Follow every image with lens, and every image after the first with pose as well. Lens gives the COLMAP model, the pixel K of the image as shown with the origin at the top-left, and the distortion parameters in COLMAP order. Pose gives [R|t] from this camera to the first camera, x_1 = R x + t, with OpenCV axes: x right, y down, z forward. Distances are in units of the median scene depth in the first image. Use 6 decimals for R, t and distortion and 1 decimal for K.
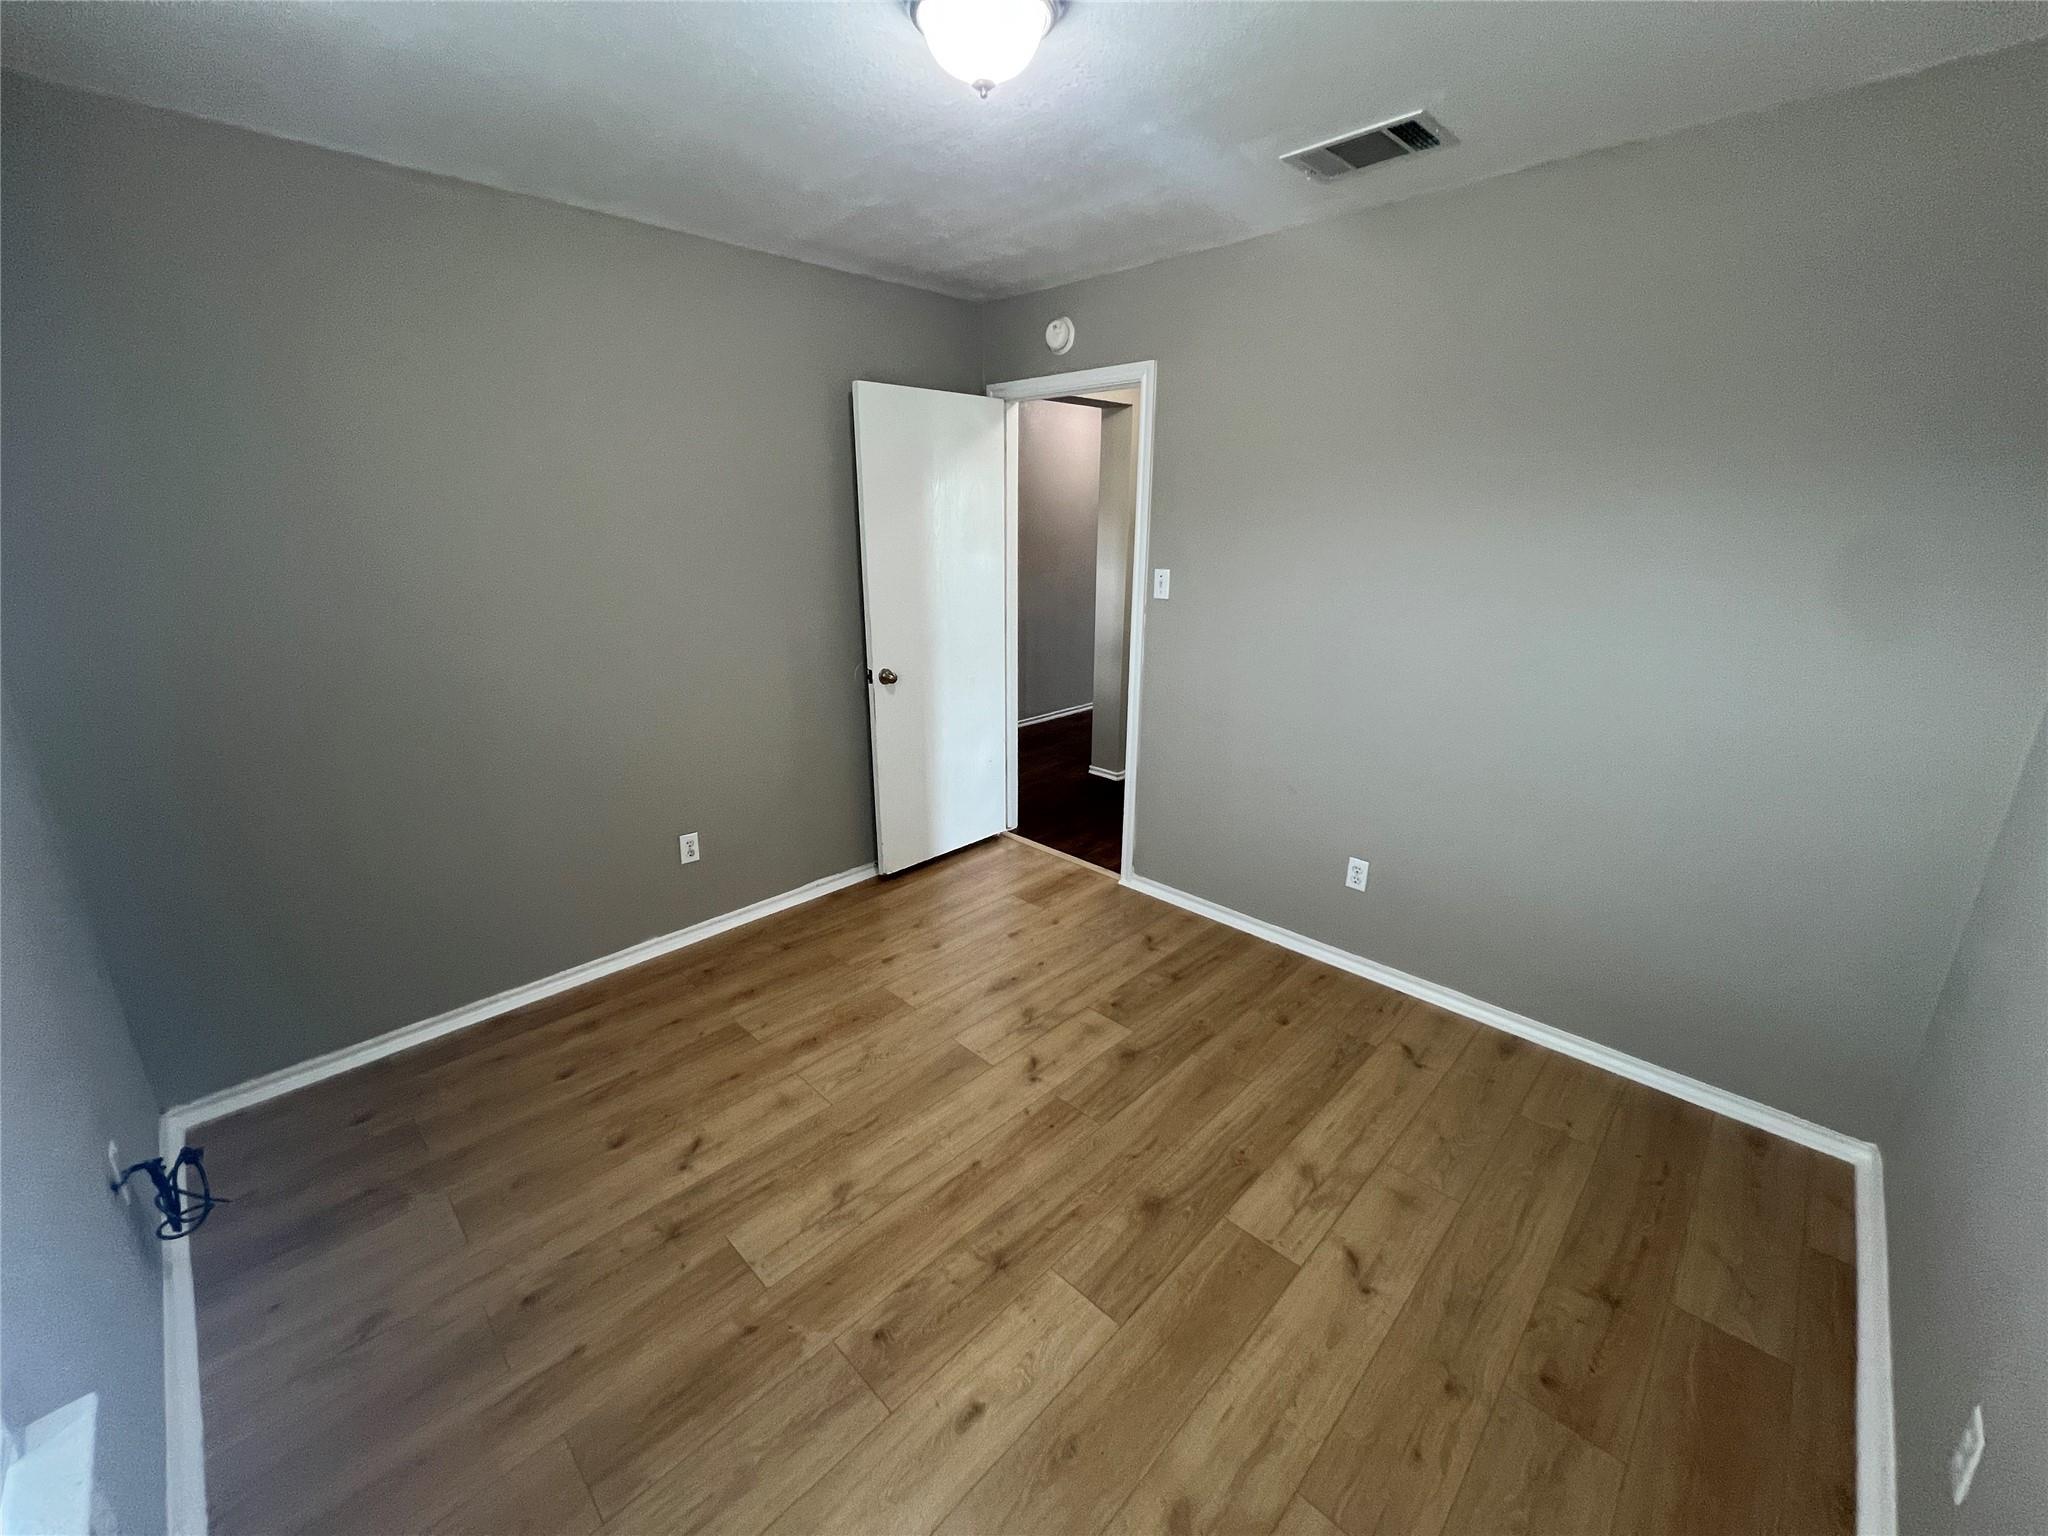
lens RADIAL K [[818.3, 0, 1019.7], [0, 818.3, 808.8], [0, 0, 1]] dist [-0.000518, -0.000051]
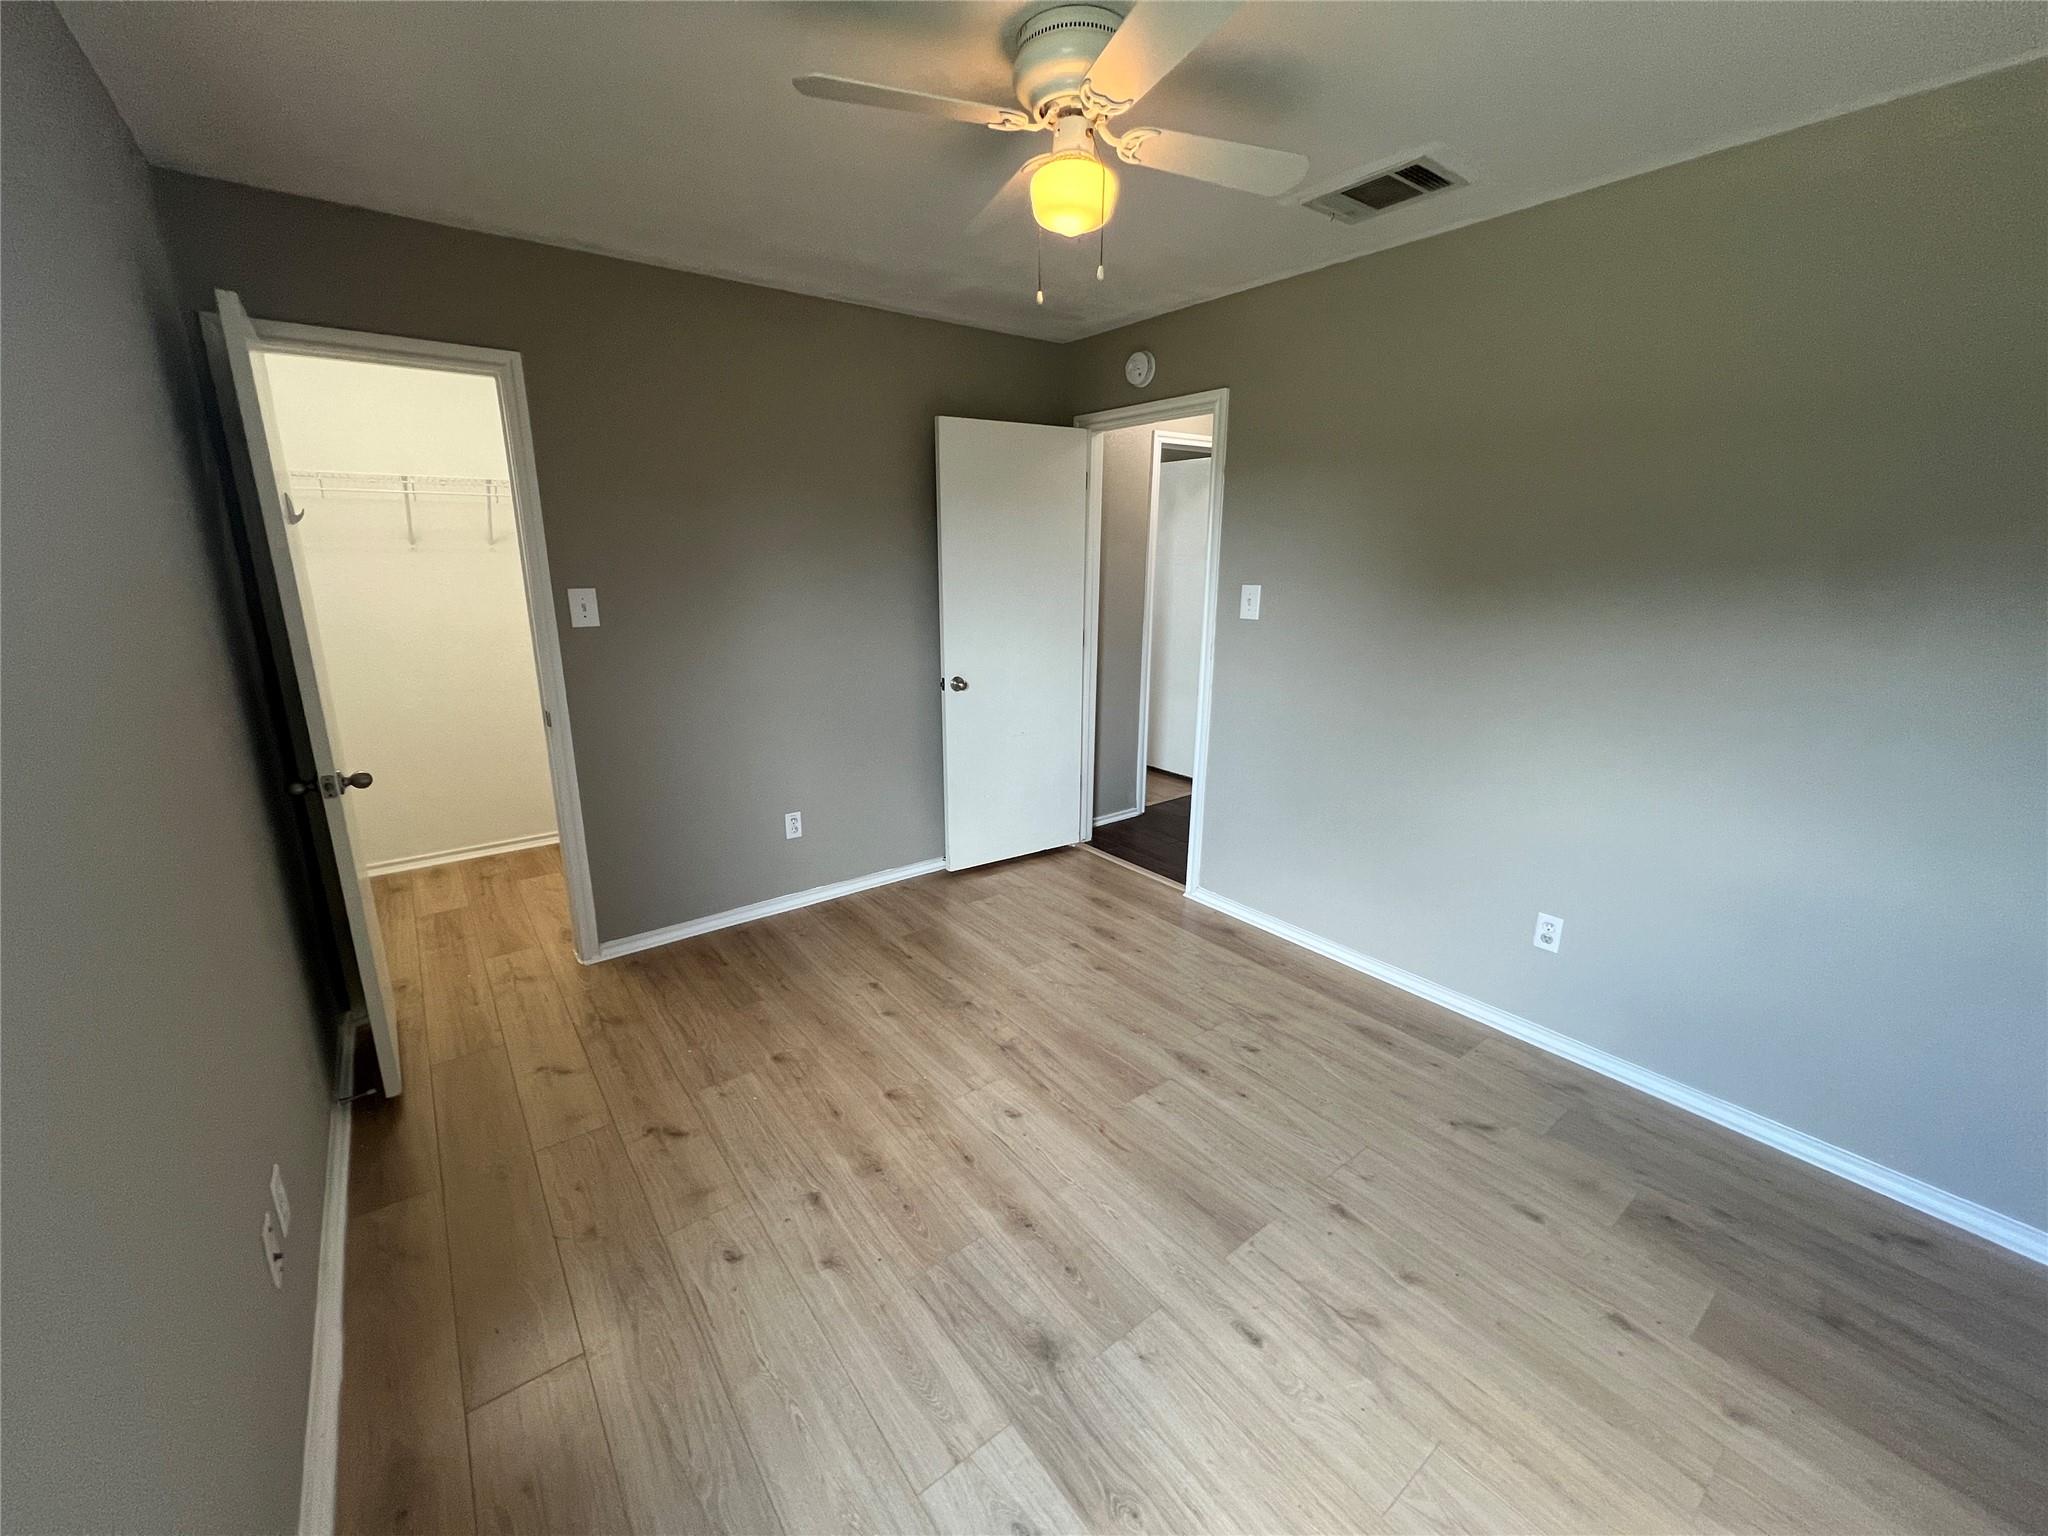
lens RADIAL K [[819.3, 0, 1022.0], [0, 819.3, 758.5], [0, 0, 1]] dist [-0.000264, 0.000100]
pose [[-0.149523, 0.240918, -0.958959, 0.806726], [-0.330495, 0.901901, 0.278115, -0.278515], [0.931888, 0.358516, -0.055232, 0.791341]]
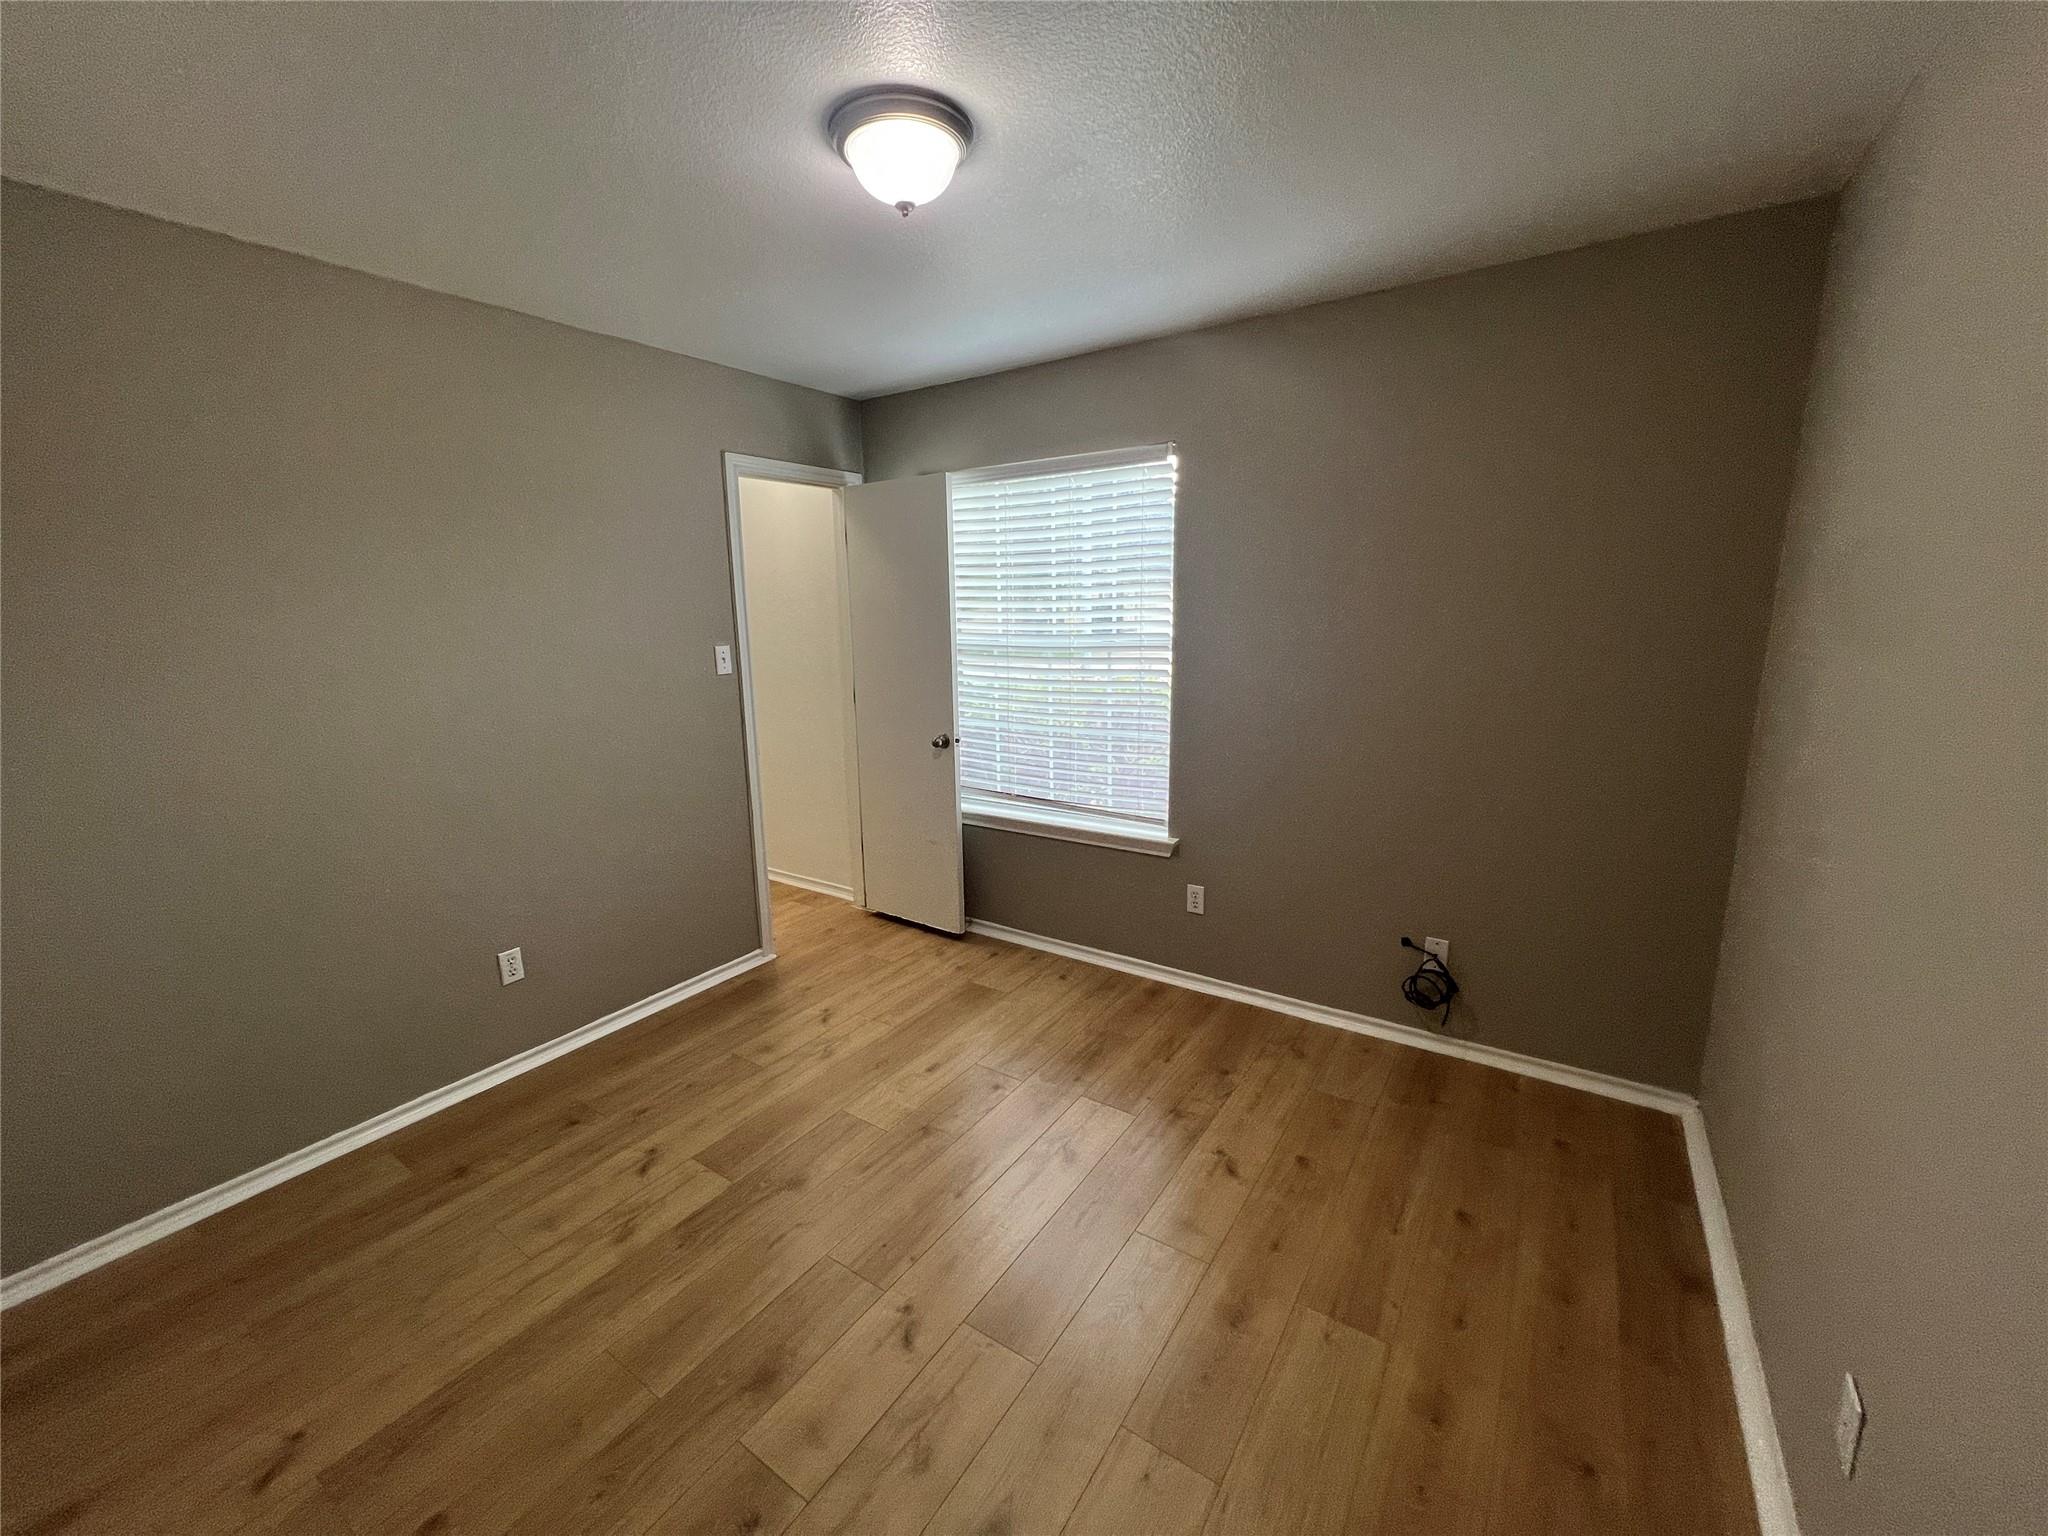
lens RADIAL K [[816.9, 0, 1019.8], [0, 816.9, 757.6], [0, 0, 1]] dist [0.000404, -0.000093]
pose [[-0.983240, 0.051873, -0.174783, 0.023874], [-0.043155, 0.865209, 0.499550, -0.585859], [0.177137, 0.498720, -0.848469, 1.674366]]
